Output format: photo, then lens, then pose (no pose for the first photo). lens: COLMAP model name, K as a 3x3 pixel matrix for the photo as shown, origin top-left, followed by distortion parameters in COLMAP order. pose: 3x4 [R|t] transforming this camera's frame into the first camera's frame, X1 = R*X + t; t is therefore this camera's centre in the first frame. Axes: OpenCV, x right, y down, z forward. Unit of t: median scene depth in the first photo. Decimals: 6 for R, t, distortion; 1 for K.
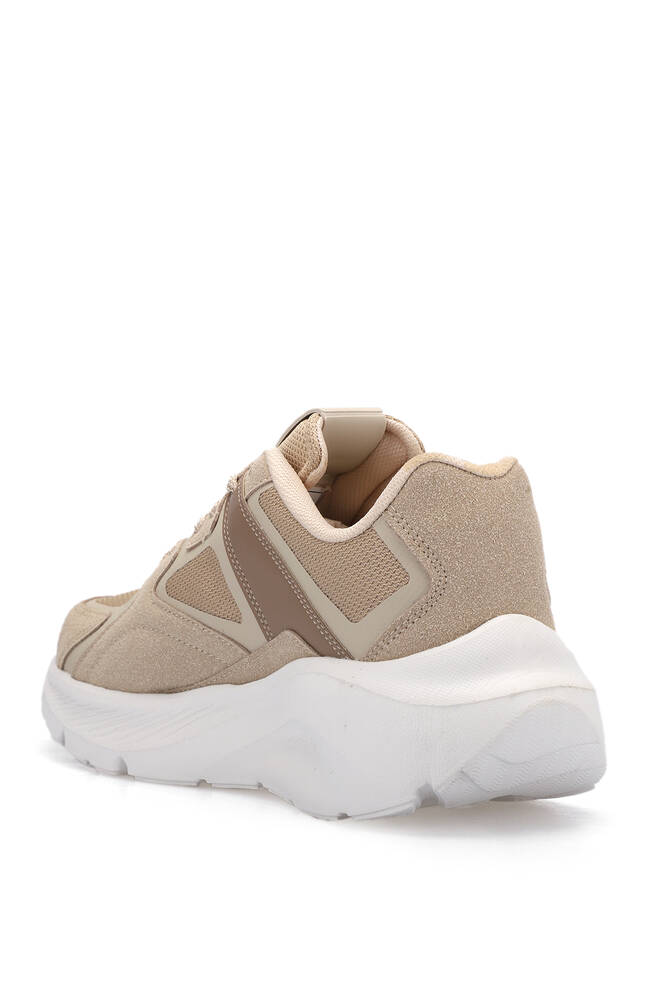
lens RADIAL K [[2269.7, 0, 331.8], [0, 2269.7, 496.1], [0, 0, 1]] dist [0.087442, 0.000000]
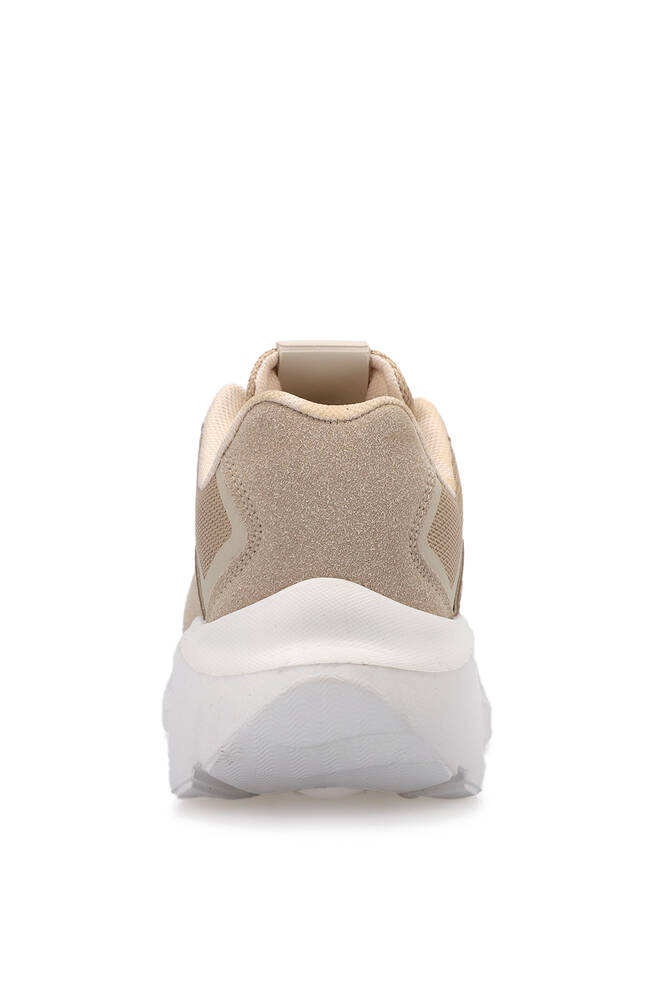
lens RADIAL K [[2269.7, 0, 331.7], [0, 2269.7, 497.4], [0, 0, 1]] dist [0.087442, 0.000000]
pose [[0.907135, 0.038050, -0.419116, 0.446461], [-0.027101, 0.999119, 0.032049, -0.006982], [0.419966, -0.017714, 0.907367, 0.207405]]
